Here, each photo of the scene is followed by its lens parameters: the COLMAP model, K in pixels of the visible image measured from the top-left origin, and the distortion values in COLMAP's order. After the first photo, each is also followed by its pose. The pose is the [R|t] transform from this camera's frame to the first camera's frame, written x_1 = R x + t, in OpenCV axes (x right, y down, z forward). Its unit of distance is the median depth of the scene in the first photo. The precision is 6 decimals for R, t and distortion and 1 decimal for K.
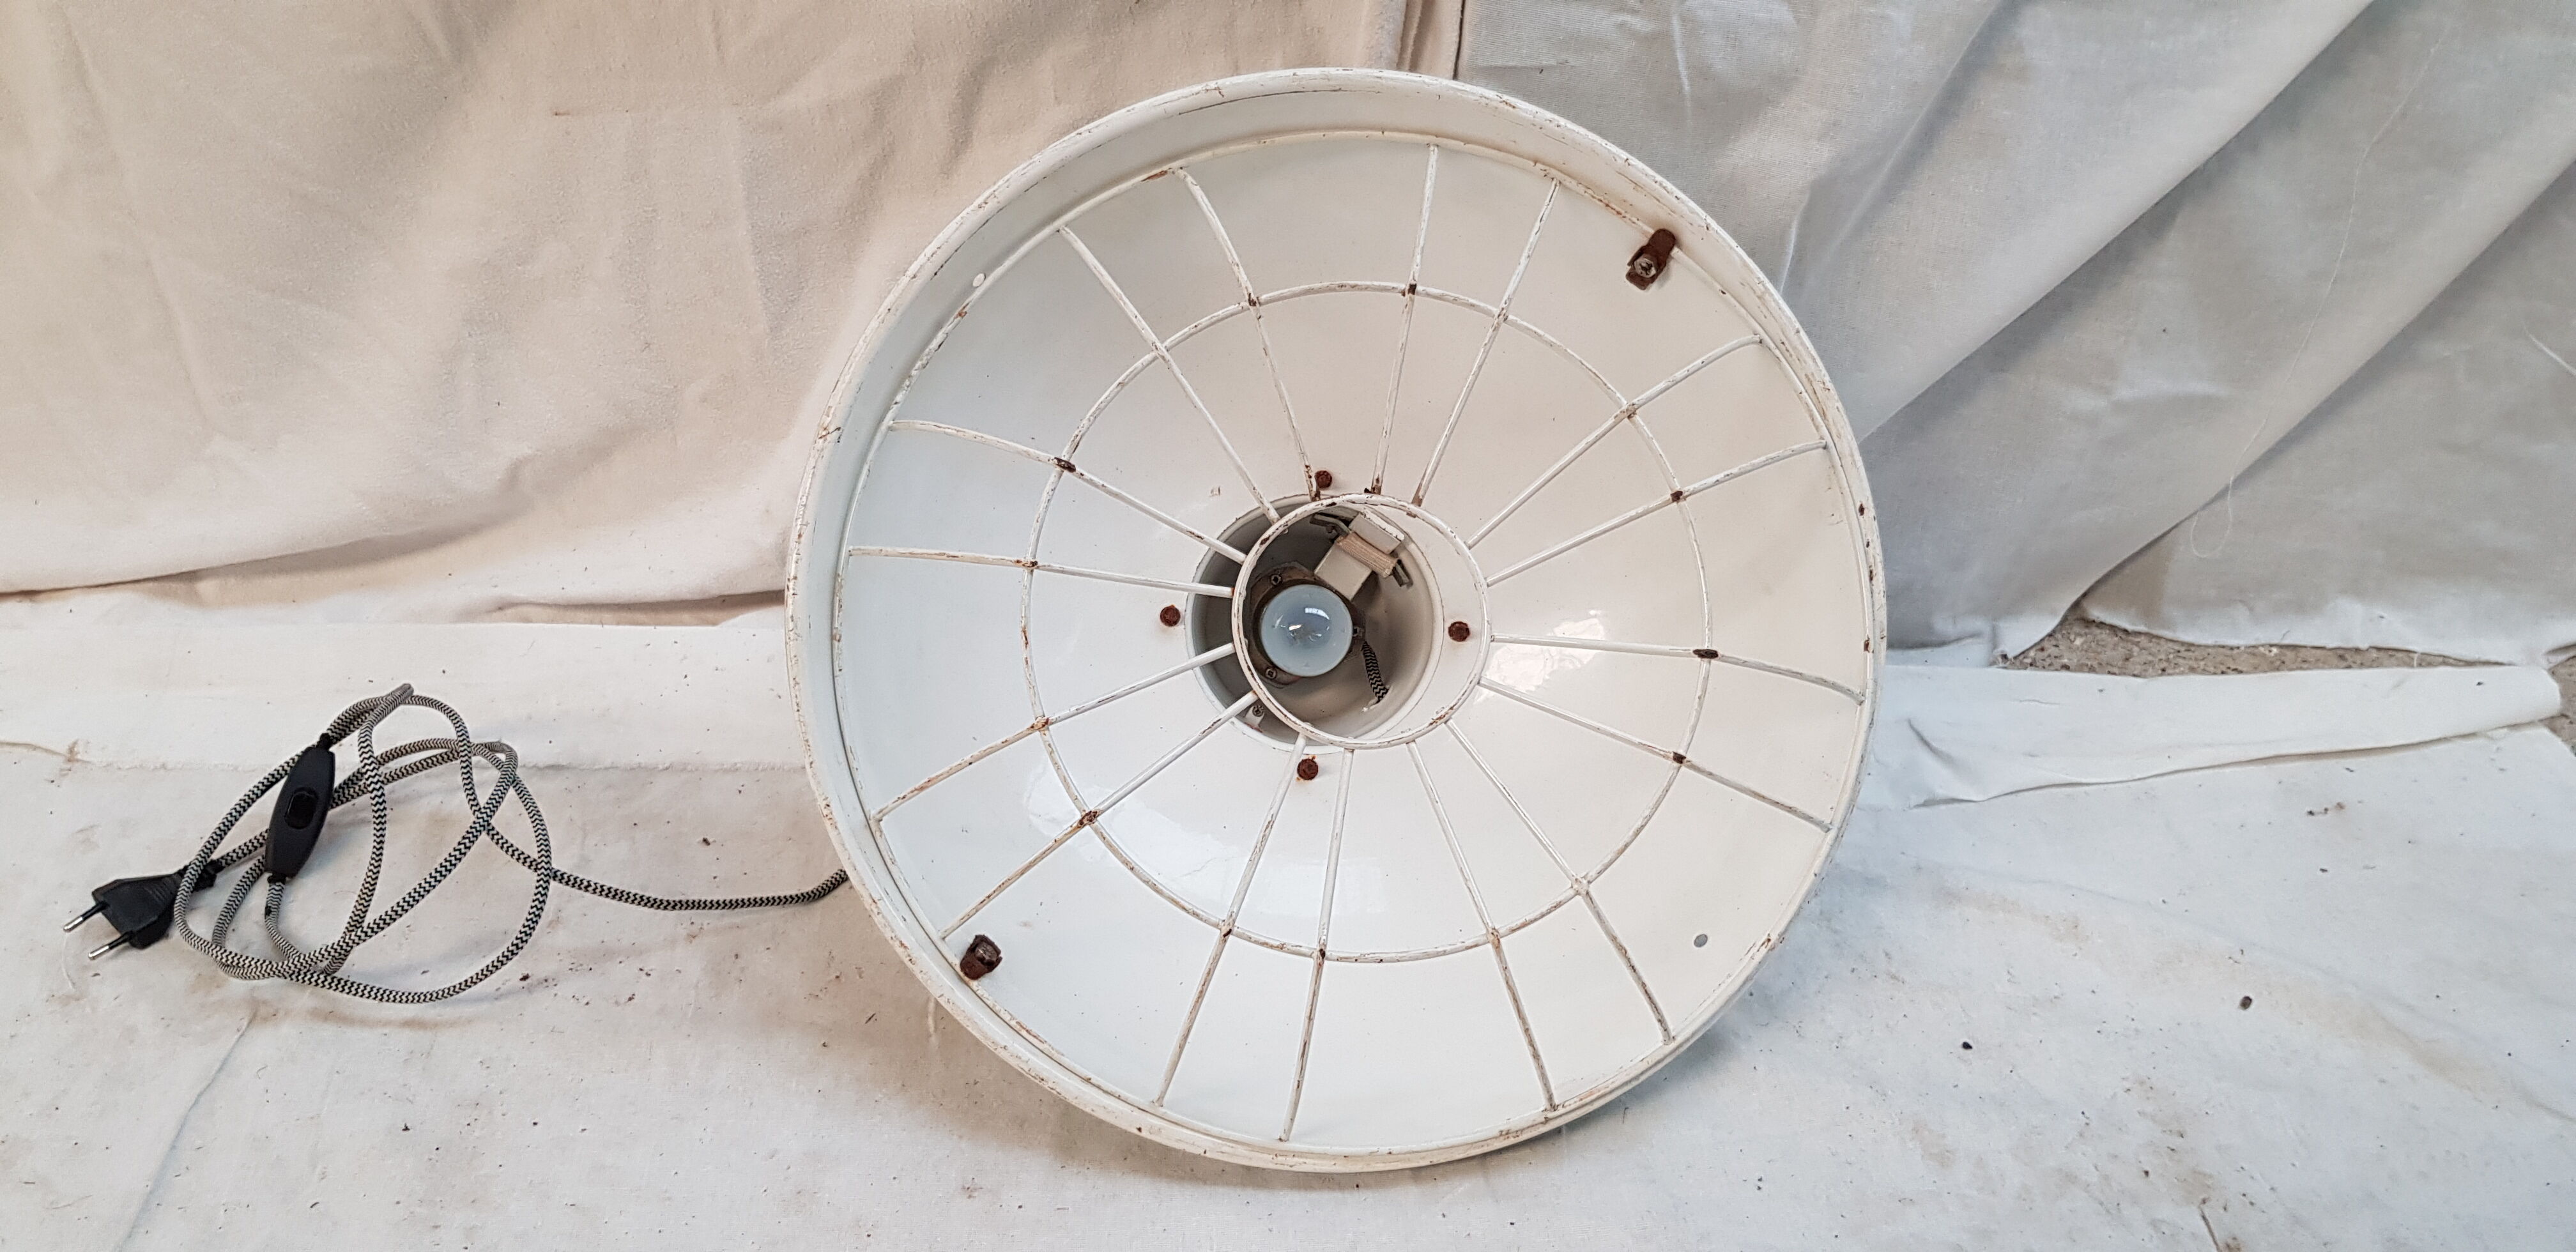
lens RADIAL K [[1838.2, 0, 1288.0], [0, 1838.2, 626.0], [0, 0, 1]] dist [0.057887, -0.120037]
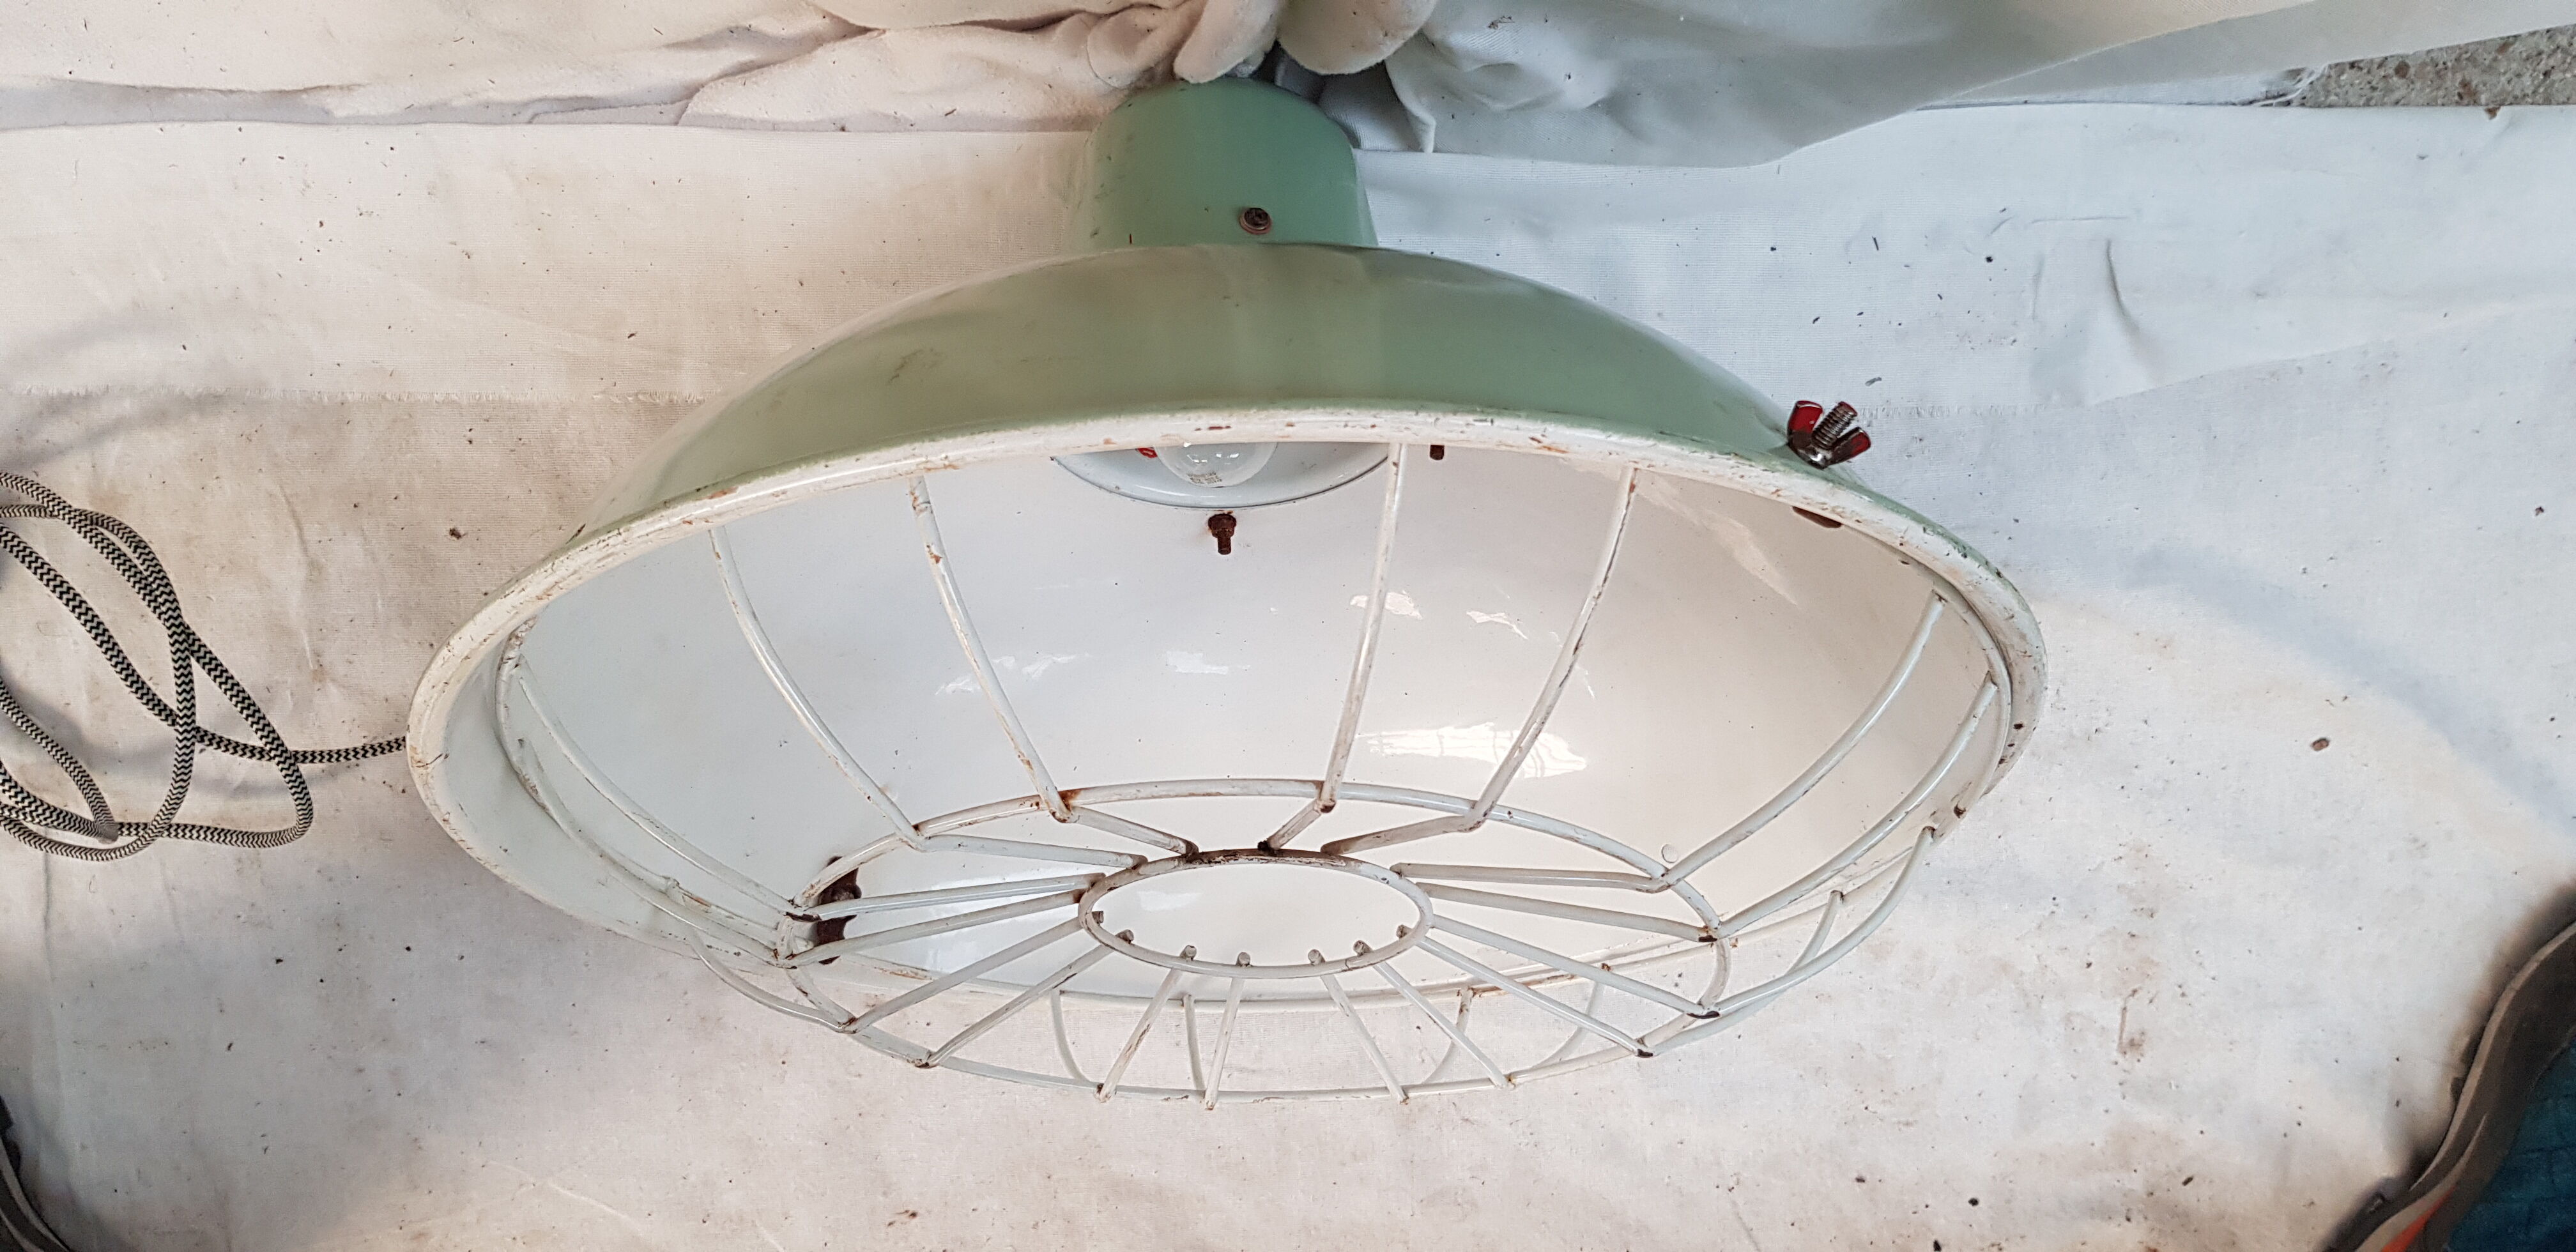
lens RADIAL K [[1838.2, 0, 1288.0], [0, 1838.2, 626.0], [0, 0, 1]] dist [0.057887, -0.120037]
pose [[0.999609, 0.026758, -0.008119, 0.047430], [-0.004934, 0.454568, 0.890699, -0.611619], [0.027524, -0.890310, 0.454522, 0.672466]]
